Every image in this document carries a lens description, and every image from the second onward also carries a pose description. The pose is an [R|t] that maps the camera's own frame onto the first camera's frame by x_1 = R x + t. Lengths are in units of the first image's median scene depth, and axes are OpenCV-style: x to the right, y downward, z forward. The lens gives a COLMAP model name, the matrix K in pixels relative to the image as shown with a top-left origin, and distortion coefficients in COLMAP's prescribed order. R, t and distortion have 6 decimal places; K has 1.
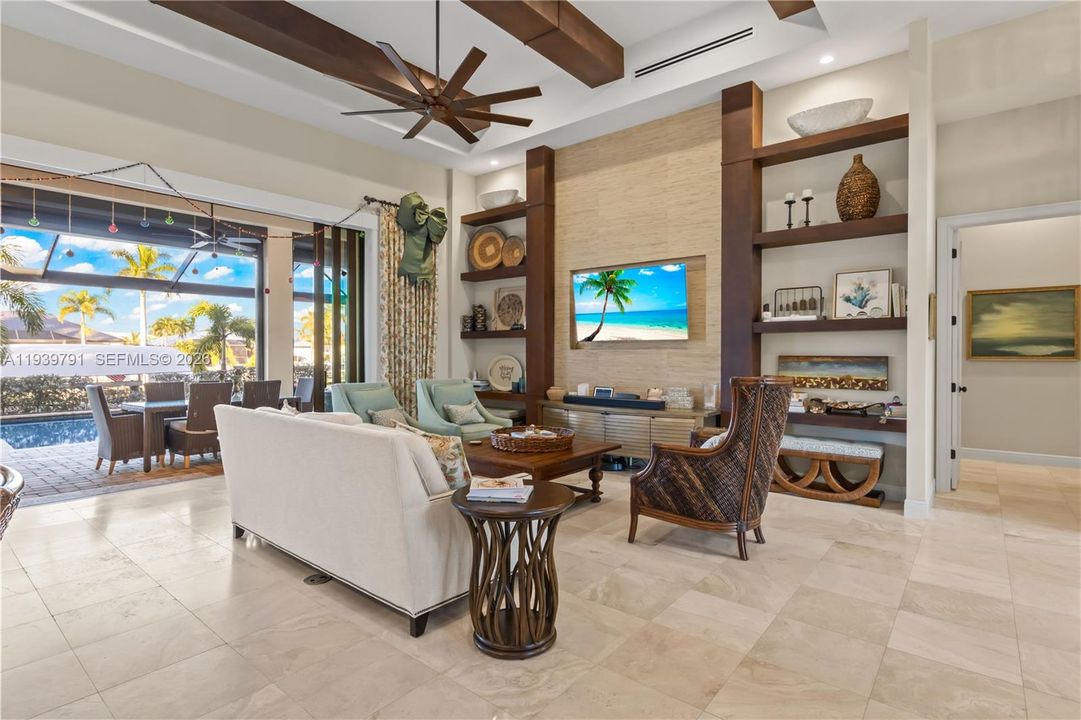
lens RADIAL K [[541.4, 0, 533.4], [0, 541.4, 359.5], [0, 0, 1]] dist [-0.009065, 0.001261]
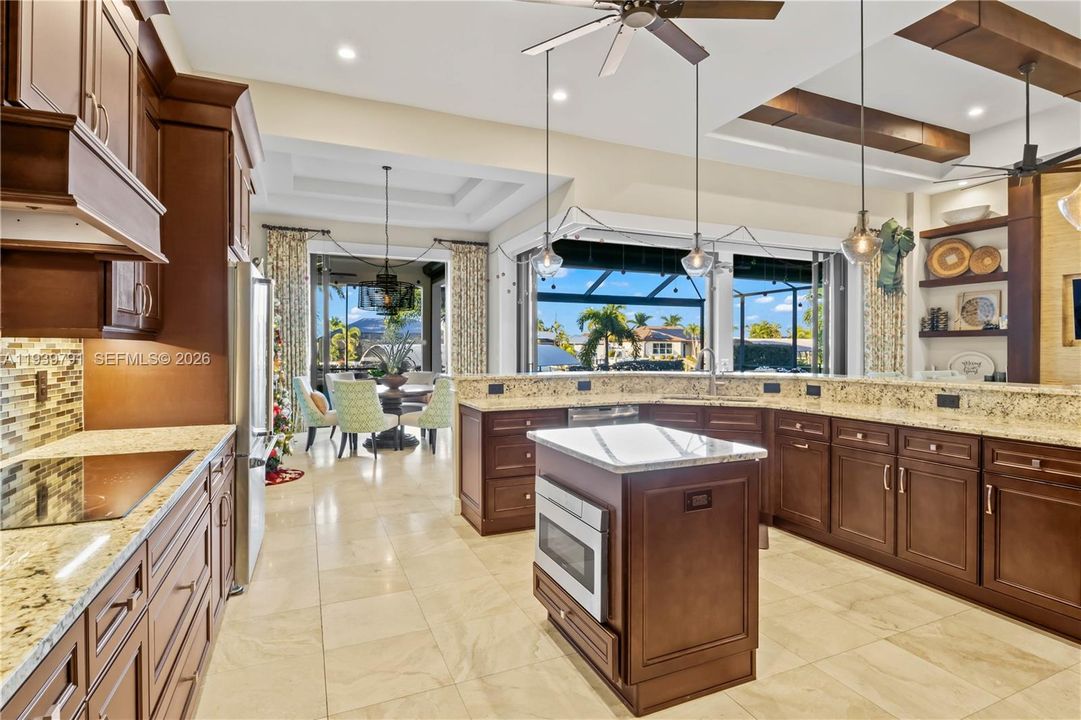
lens RADIAL K [[541.4, 0, 536.5], [0, 541.4, 359.0], [0, 0, 1]] dist [-0.009065, 0.001261]
pose [[0.887958, 0.010660, -0.459801, -0.360145], [-0.009084, 0.999943, 0.005639, 0.009615], [0.459835, -0.000830, 0.888004, -0.441000]]
